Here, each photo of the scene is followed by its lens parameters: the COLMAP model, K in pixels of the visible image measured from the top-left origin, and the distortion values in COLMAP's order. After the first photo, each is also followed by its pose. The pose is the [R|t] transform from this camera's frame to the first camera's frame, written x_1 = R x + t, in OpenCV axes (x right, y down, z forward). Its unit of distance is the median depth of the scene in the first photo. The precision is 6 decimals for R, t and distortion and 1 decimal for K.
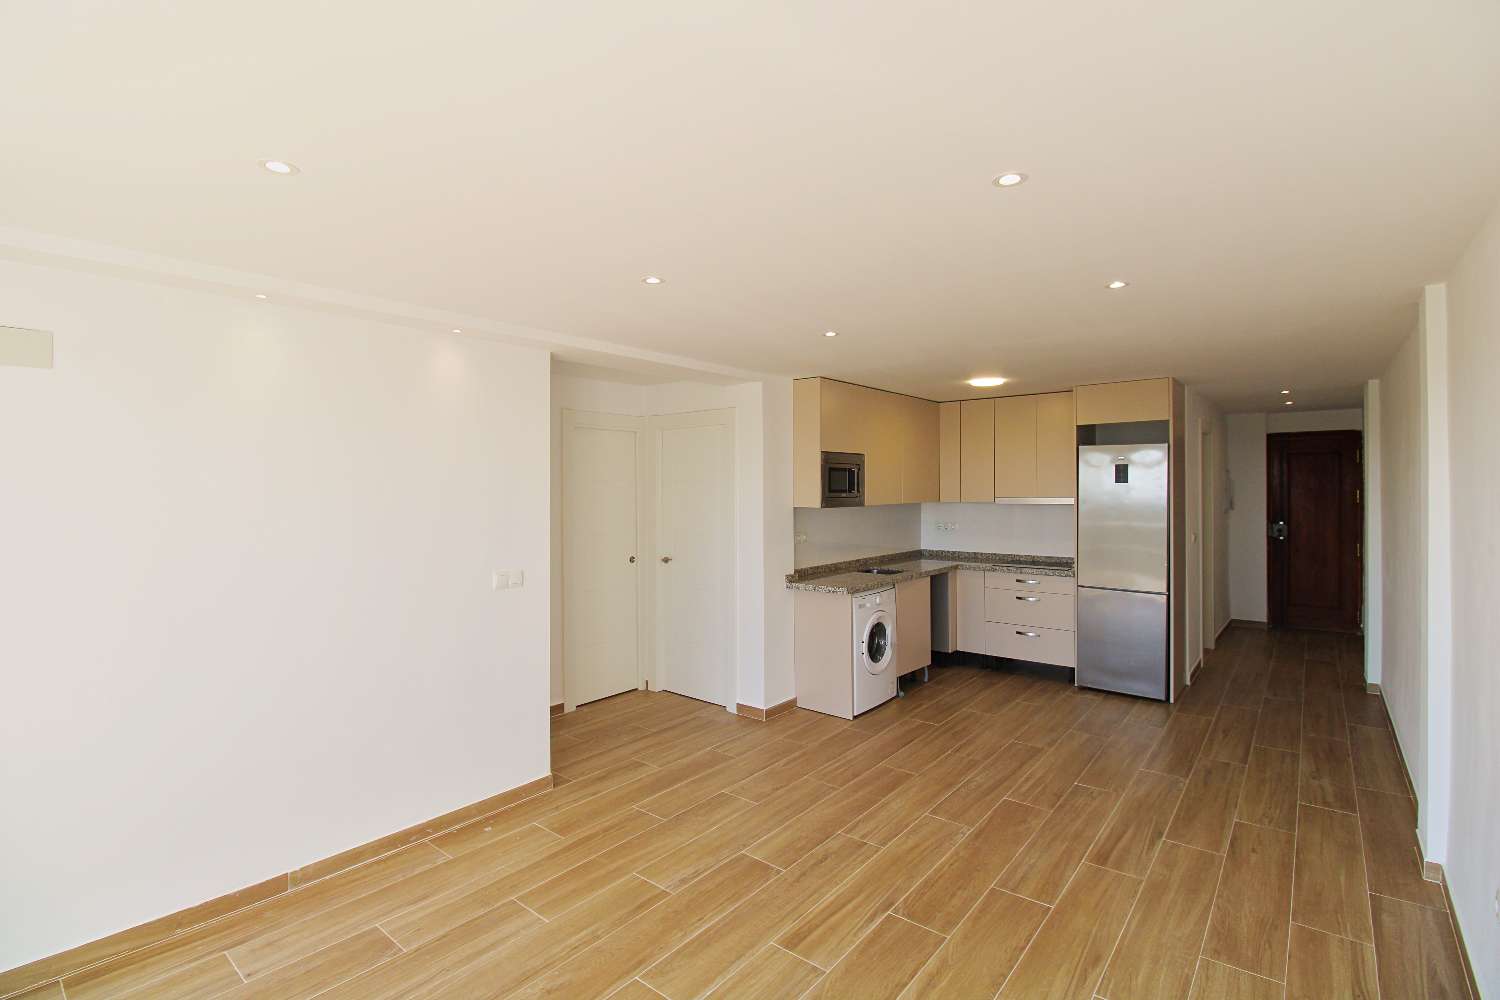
lens RADIAL K [[701.9, 0, 749.0], [0, 701.9, 490.3], [0, 0, 1]] dist [0.001213, -0.015644]
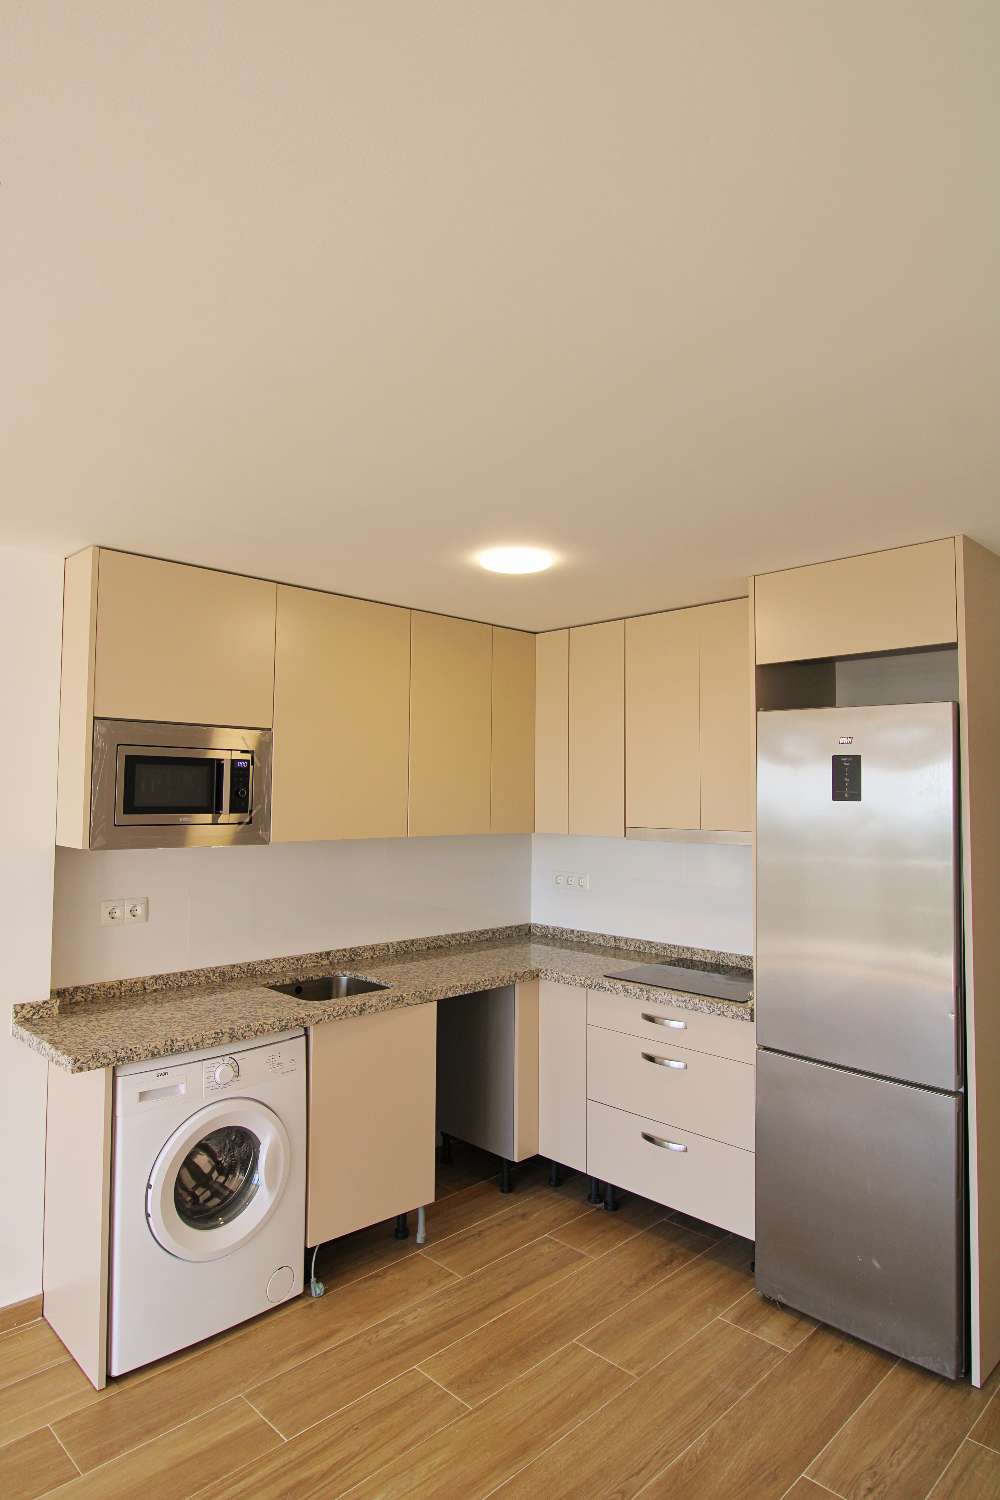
lens RADIAL K [[875.2, 0, 496.7], [0, 875.2, 748.6], [0, 0, 1]] dist [-0.005322, -0.002749]
pose [[0.993937, 0.009540, -0.109533, 0.386415], [-0.015754, 0.998306, -0.056011, -0.009337], [0.108813, 0.057397, 0.992404, 0.475851]]
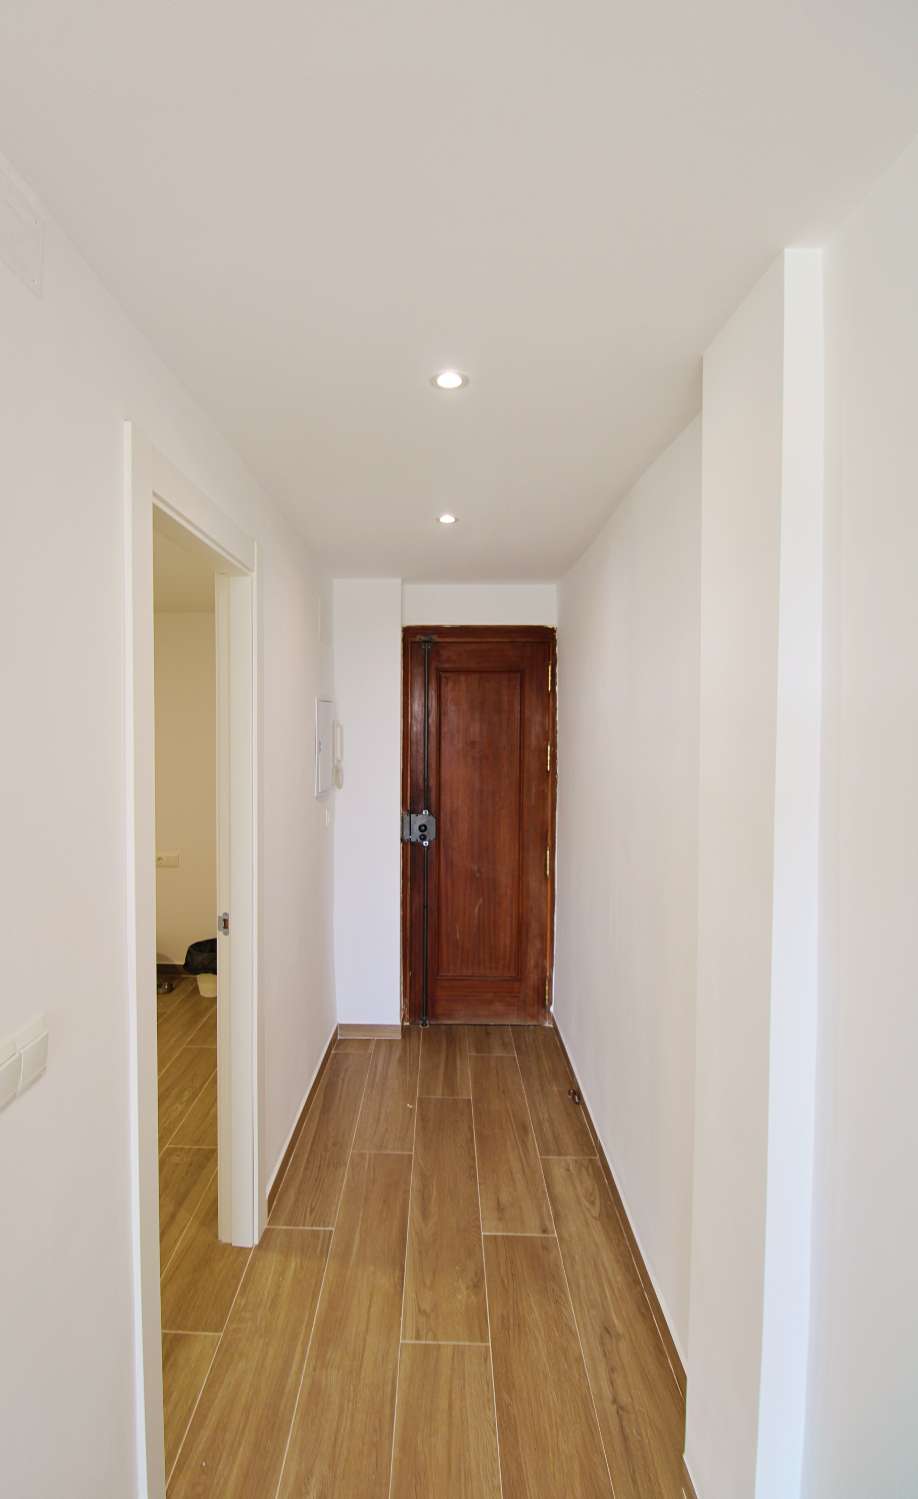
lens RADIAL K [[704.3, 0, 456.7], [0, 704.3, 749.4], [0, 0, 1]] dist [0.044148, 0.000079]
pose [[0.767879, -0.010800, 0.640504, 0.688571], [-0.009878, 0.999539, 0.028698, -0.016666], [-0.640519, -0.028363, 0.767418, 0.904832]]
